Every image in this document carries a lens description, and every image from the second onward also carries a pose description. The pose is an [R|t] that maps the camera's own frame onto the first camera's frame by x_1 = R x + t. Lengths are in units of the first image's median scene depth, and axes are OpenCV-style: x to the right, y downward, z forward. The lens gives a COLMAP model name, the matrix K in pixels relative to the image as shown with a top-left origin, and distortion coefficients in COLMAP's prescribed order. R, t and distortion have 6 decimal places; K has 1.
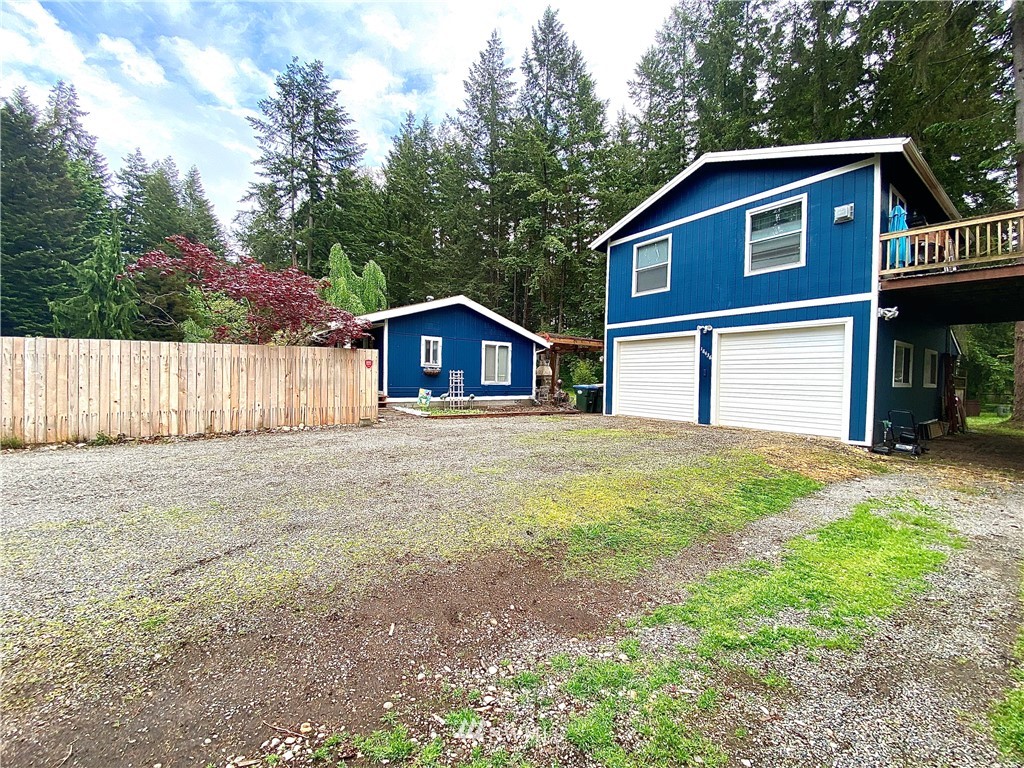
lens RADIAL K [[415.5, 0, 518.8], [0, 415.5, 387.7], [0, 0, 1]] dist [0.026083, -0.025731]
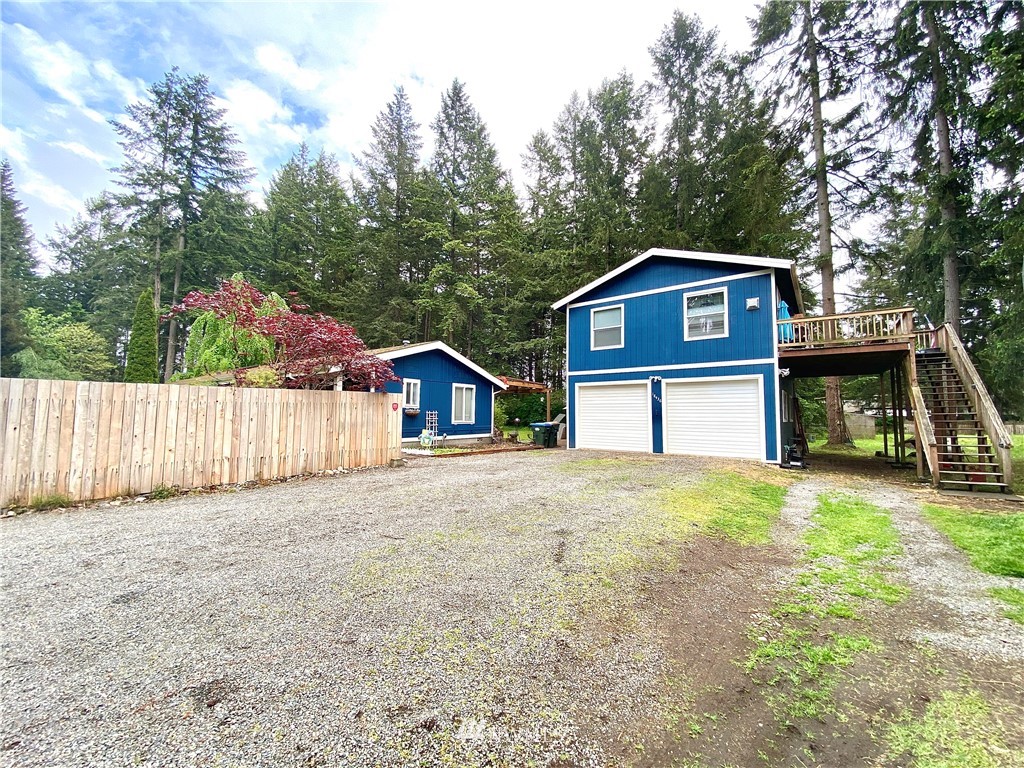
lens RADIAL K [[415.5, 0, 518.8], [0, 415.5, 387.7], [0, 0, 1]] dist [0.026083, -0.025731]
pose [[0.953641, 0.009798, 0.300788, -0.284125], [0.016948, 0.996135, -0.086180, -0.007005], [-0.300470, 0.087283, 0.949789, -0.078371]]
